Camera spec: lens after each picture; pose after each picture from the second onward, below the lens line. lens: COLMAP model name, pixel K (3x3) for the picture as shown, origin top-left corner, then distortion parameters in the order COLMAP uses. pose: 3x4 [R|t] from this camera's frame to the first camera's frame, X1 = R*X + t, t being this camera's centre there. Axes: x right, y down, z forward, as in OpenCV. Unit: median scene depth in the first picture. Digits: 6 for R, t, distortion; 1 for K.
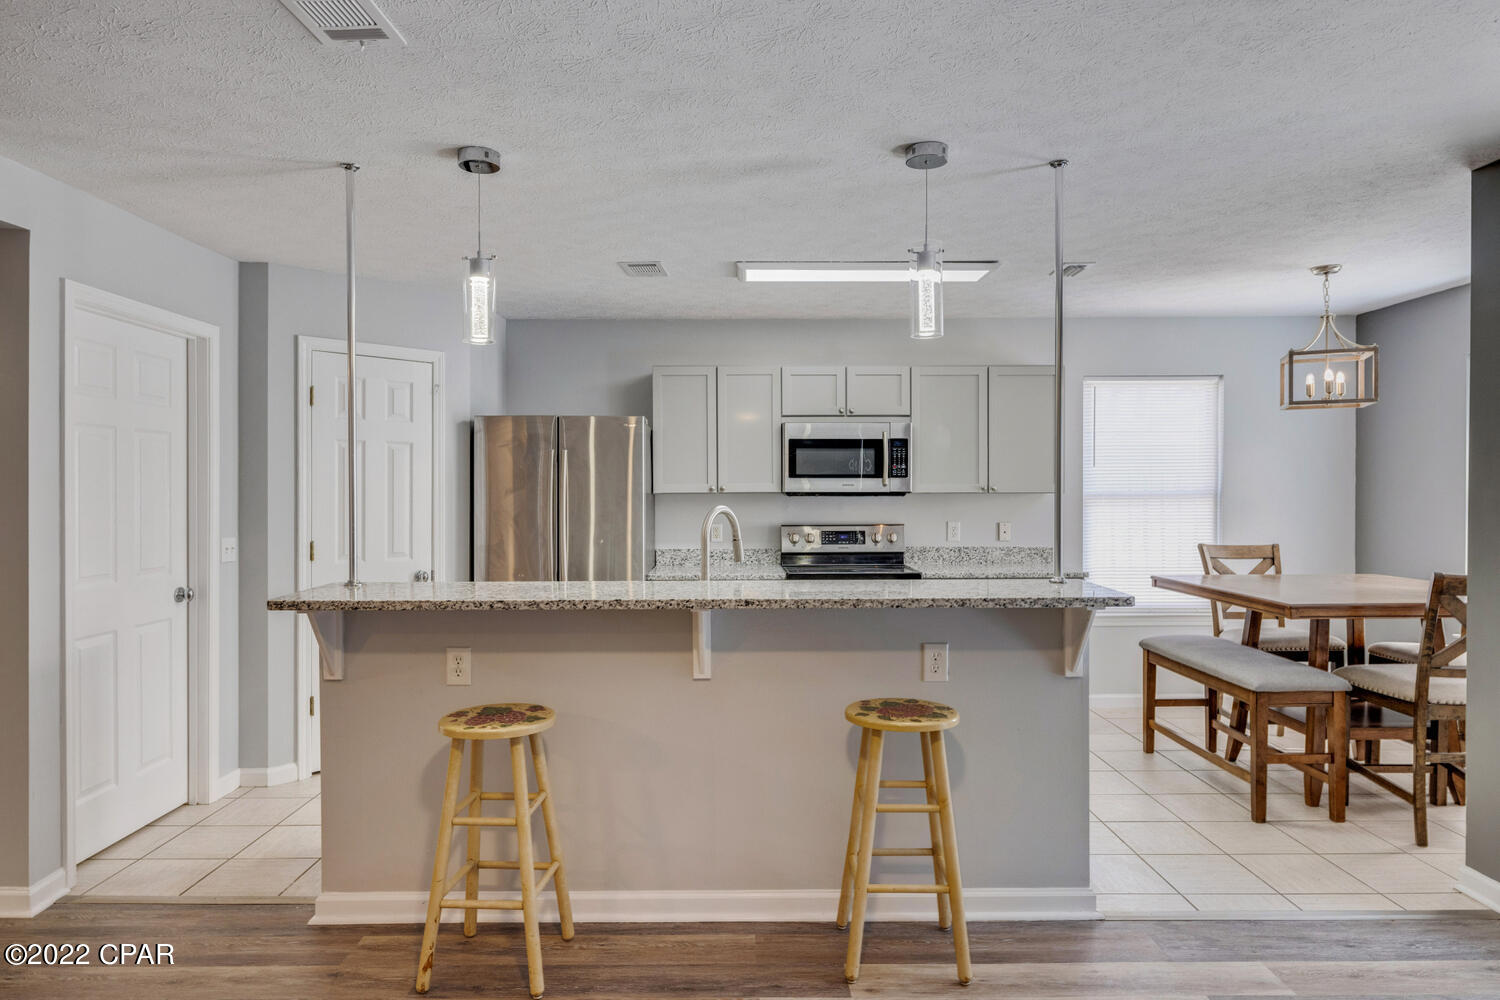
lens RADIAL K [[924.3, 0, 742.7], [0, 924.3, 496.9], [0, 0, 1]] dist [-0.002465, 0.002807]
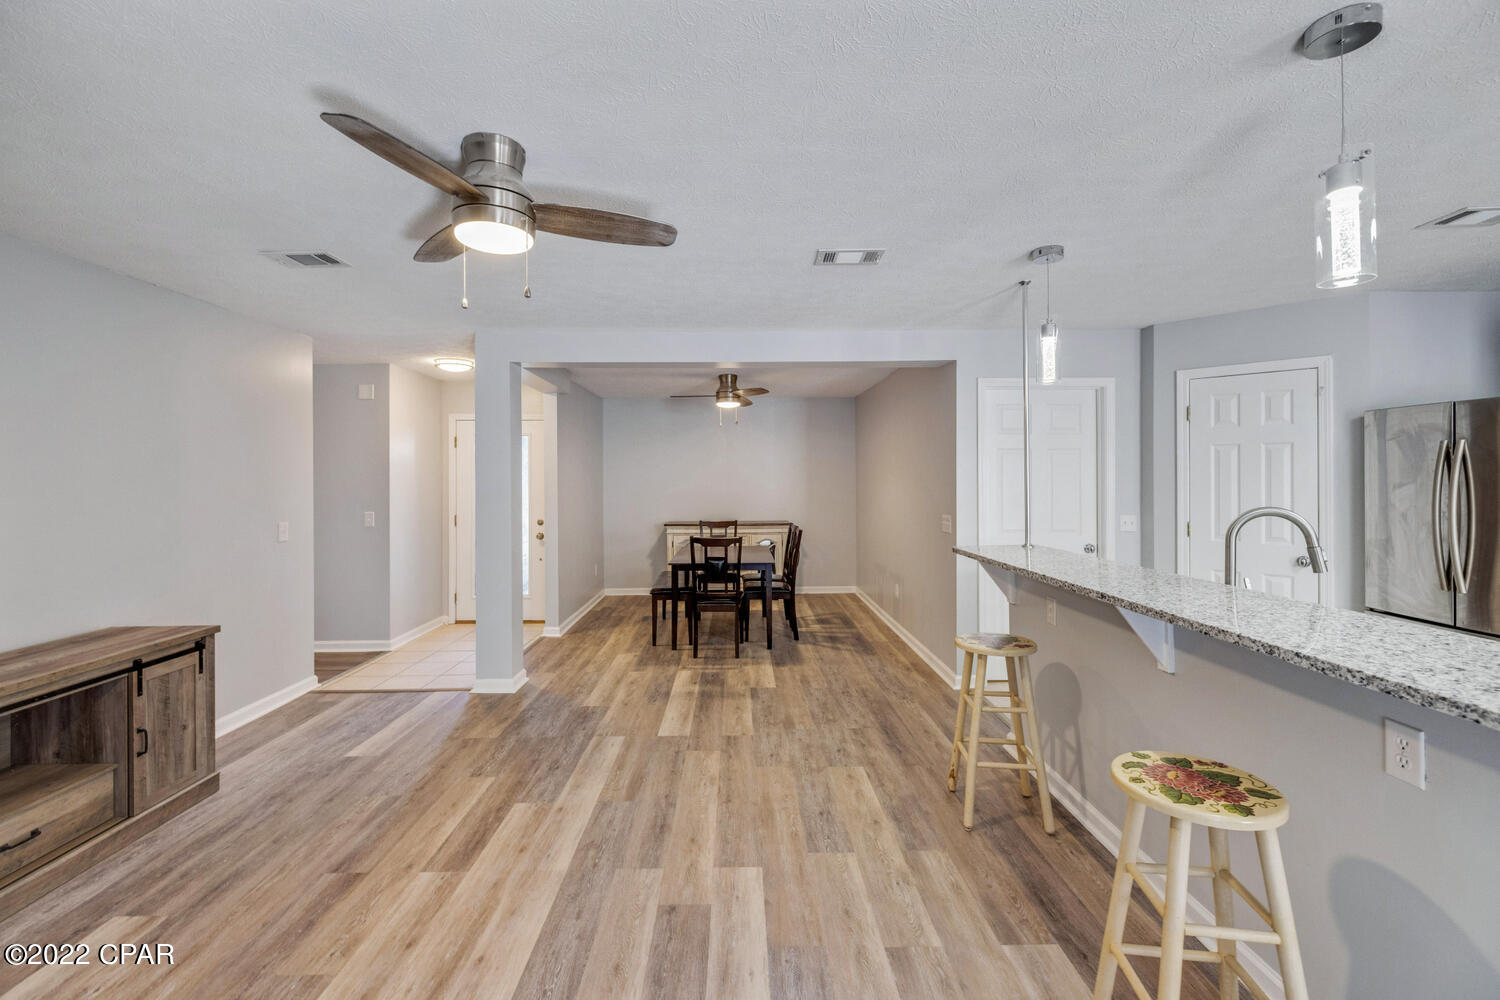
lens RADIAL K [[631.7, 0, 743.3], [0, 631.7, 473.6], [0, 0, 1]] dist [-0.002242, 0.000494]
pose [[0.010327, -0.008074, -0.999914, 0.367552], [-0.002829, 0.999963, -0.008103, -0.010418], [0.999943, 0.002912, 0.010303, 0.285482]]
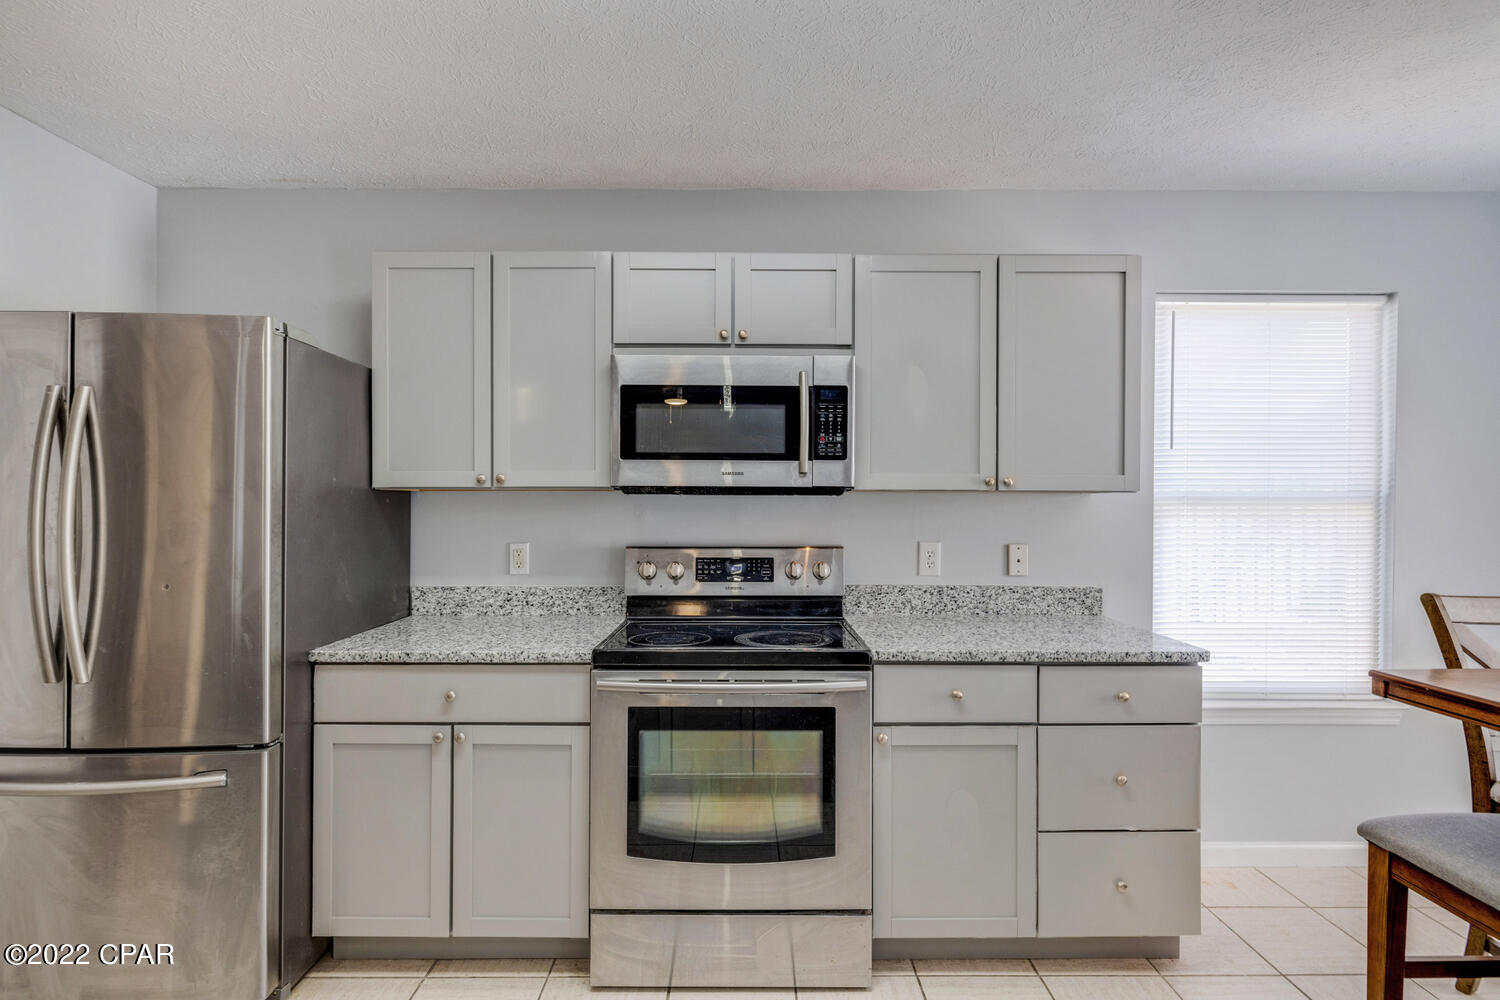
lens RADIAL K [[720.3, 0, 755.0], [0, 720.3, 506.6], [0, 0, 1]] dist [-0.002221, -0.001049]
pose [[0.999951, 0.007250, 0.006748, 0.124231], [-0.007235, 0.999971, -0.002208, 0.006865], [-0.006764, 0.002159, 0.999975, 0.592373]]
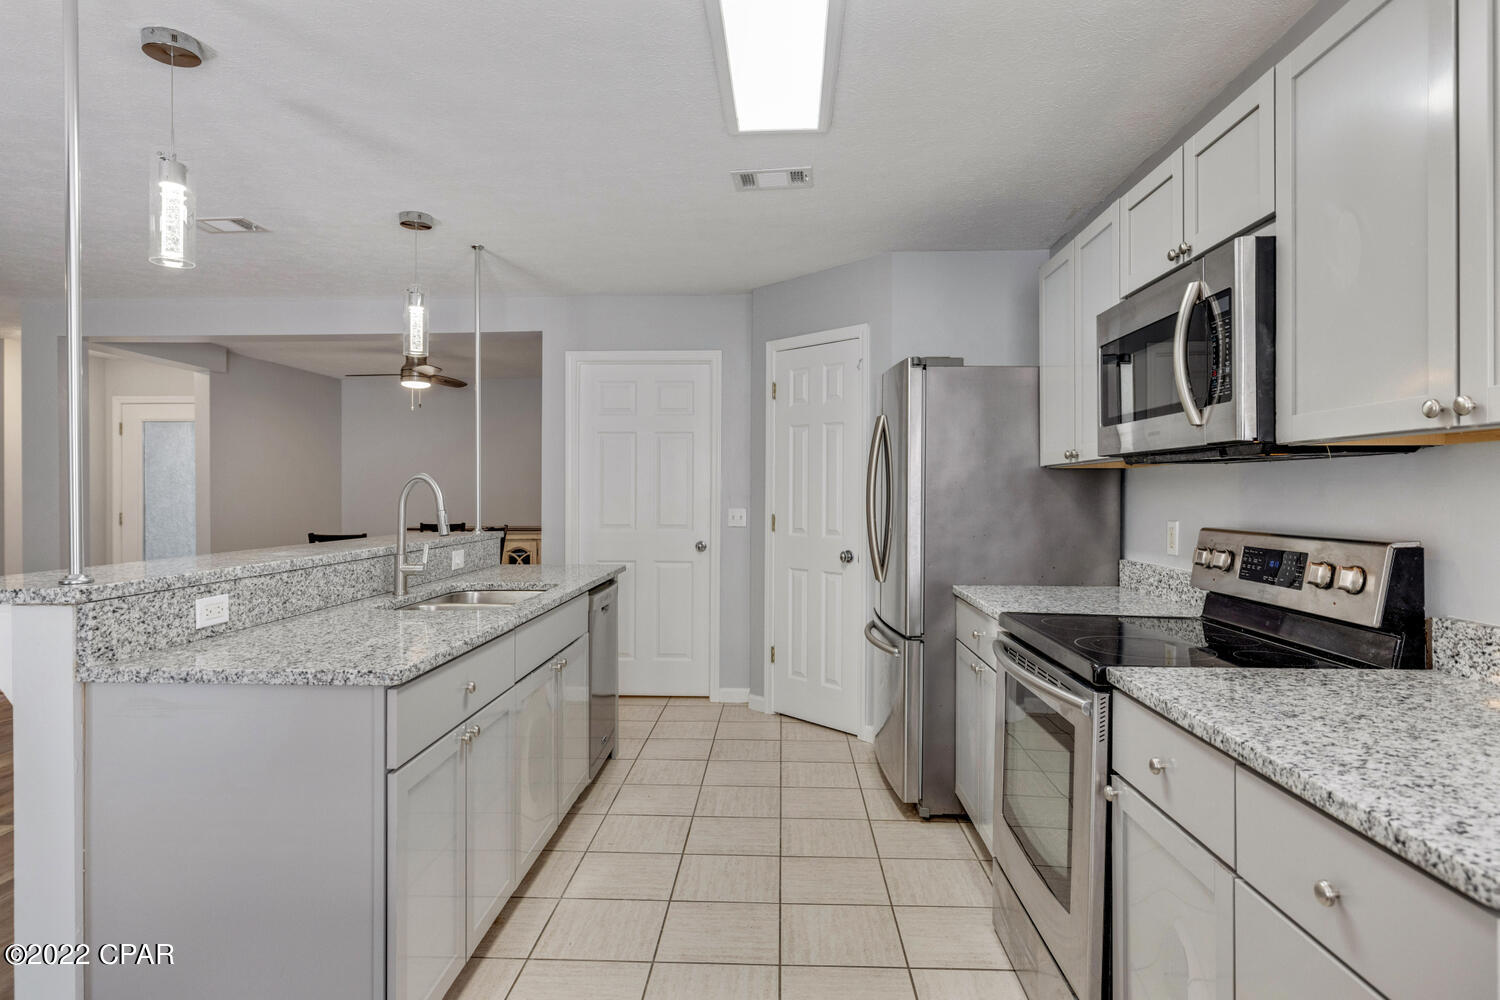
lens RADIAL K [[840.5, 0, 739.9], [0, 840.5, 495.9], [0, 0, 1]] dist [-0.001298, -0.000122]
pose [[-0.045752, 0.006585, -0.998931, 0.501967], [-0.008631, 0.999938, 0.006987, 0.014283], [0.998916, 0.008942, -0.045692, 0.834831]]
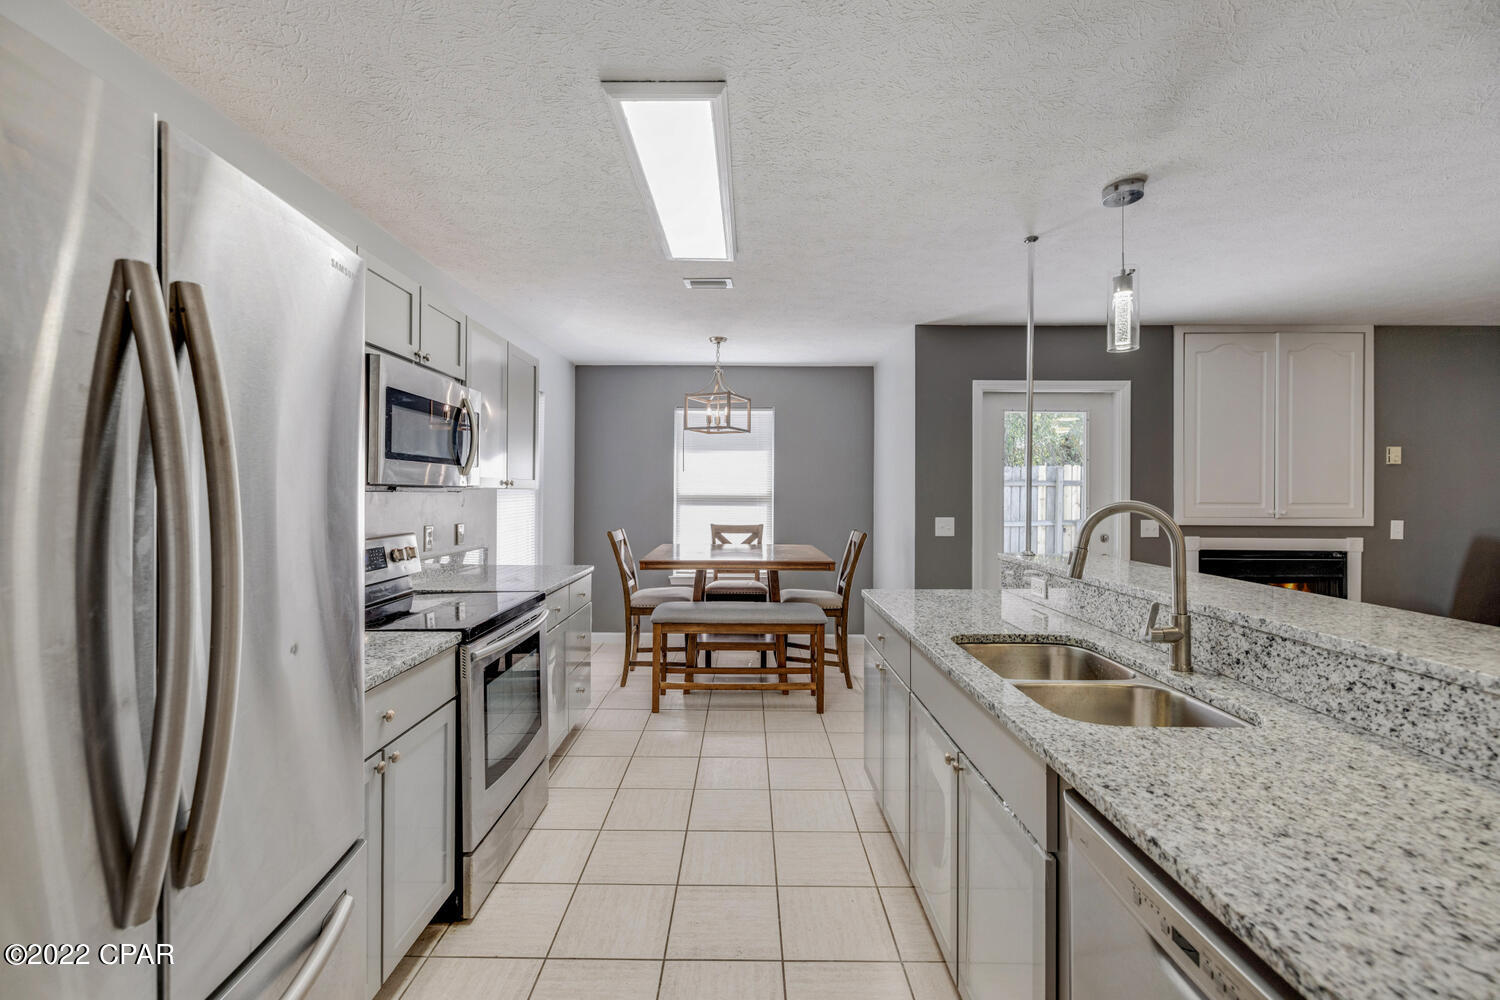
lens RADIAL K [[631.7, 0, 737.1], [0, 631.7, 492.2], [0, 0, 1]] dist [-0.002242, 0.000494]
pose [[0.011080, 0.000692, 0.999938, -0.319473], [0.004835, 0.999988, -0.000746, 0.000702], [-0.999927, 0.004843, 0.011076, 0.793764]]
